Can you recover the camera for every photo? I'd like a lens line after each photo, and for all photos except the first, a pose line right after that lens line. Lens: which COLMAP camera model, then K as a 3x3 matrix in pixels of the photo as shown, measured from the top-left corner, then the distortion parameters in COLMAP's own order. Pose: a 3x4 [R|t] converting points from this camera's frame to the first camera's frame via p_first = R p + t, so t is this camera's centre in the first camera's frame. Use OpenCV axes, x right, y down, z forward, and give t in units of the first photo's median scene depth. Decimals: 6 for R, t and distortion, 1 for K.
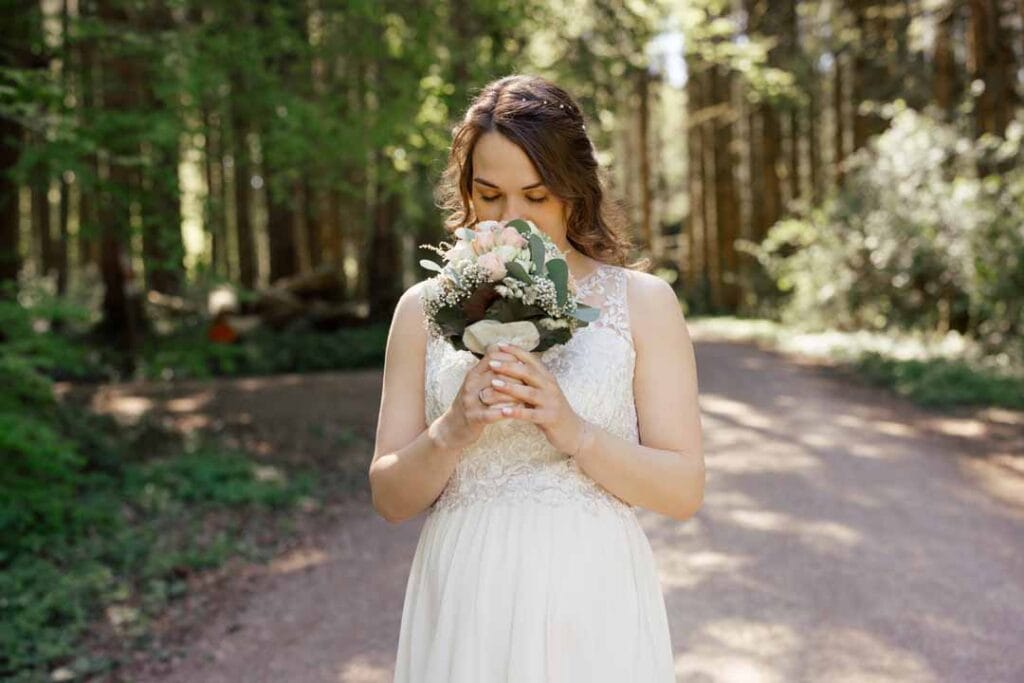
lens RADIAL K [[1468.1, 0, 521.4], [0, 1468.1, 335.7], [0, 0, 1]] dist [0.031824, 0.000000]
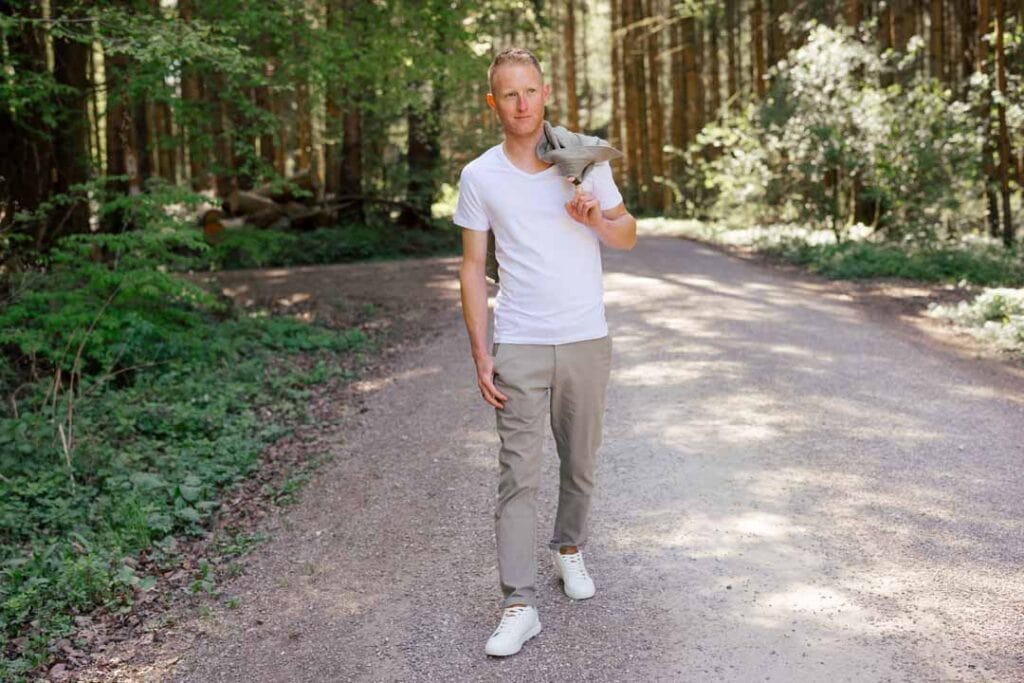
lens RADIAL K [[1468.1, 0, 506.6], [0, 1468.1, 349.3], [0, 0, 1]] dist [0.031824, 0.000000]
pose [[0.998592, -0.017489, 0.050091, -0.031885], [0.013918, 0.997395, 0.070771, 0.009265], [-0.051198, -0.069974, 0.996234, -0.105148]]
